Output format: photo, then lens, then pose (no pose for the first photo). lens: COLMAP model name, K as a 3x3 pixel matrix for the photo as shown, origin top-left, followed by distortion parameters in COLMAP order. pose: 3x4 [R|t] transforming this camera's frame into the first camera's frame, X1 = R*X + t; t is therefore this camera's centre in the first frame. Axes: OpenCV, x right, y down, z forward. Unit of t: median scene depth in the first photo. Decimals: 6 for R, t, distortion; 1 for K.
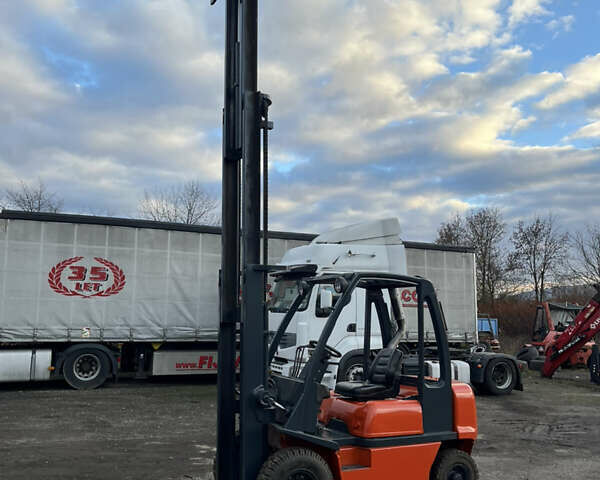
lens RADIAL K [[568.1, 0, 295.9], [0, 568.1, 243.0], [0, 0, 1]] dist [0.040082, -0.018721]
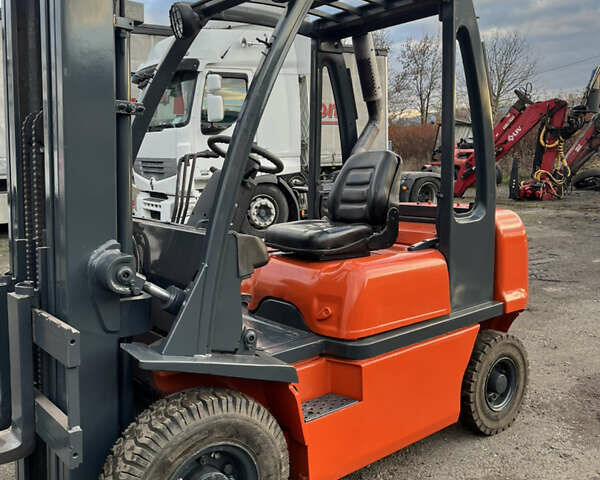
lens RADIAL K [[568.1, 0, 295.9], [0, 568.1, 243.0], [0, 0, 1]] dist [0.040082, -0.018721]
pose [[0.977523, -0.074813, 0.197107, -0.000837], [0.015783, 0.958266, 0.285443, 0.053172], [-0.210236, -0.275916, 0.937908, 0.235704]]
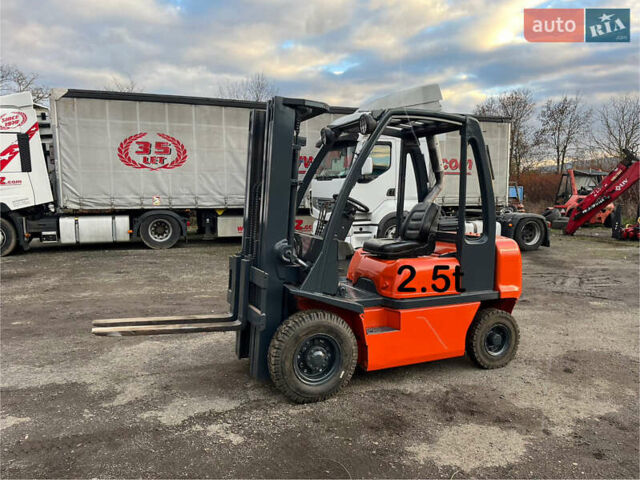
lens RADIAL K [[453.4, 0, 319.4], [0, 453.4, 238.0], [0, 0, 1]] dist [0.068790, -0.082343]
pose [[0.997374, -0.010321, -0.071690, 0.021913], [0.026348, 0.973683, 0.226379, 0.032766], [0.067467, -0.227673, 0.971398, 0.125261]]
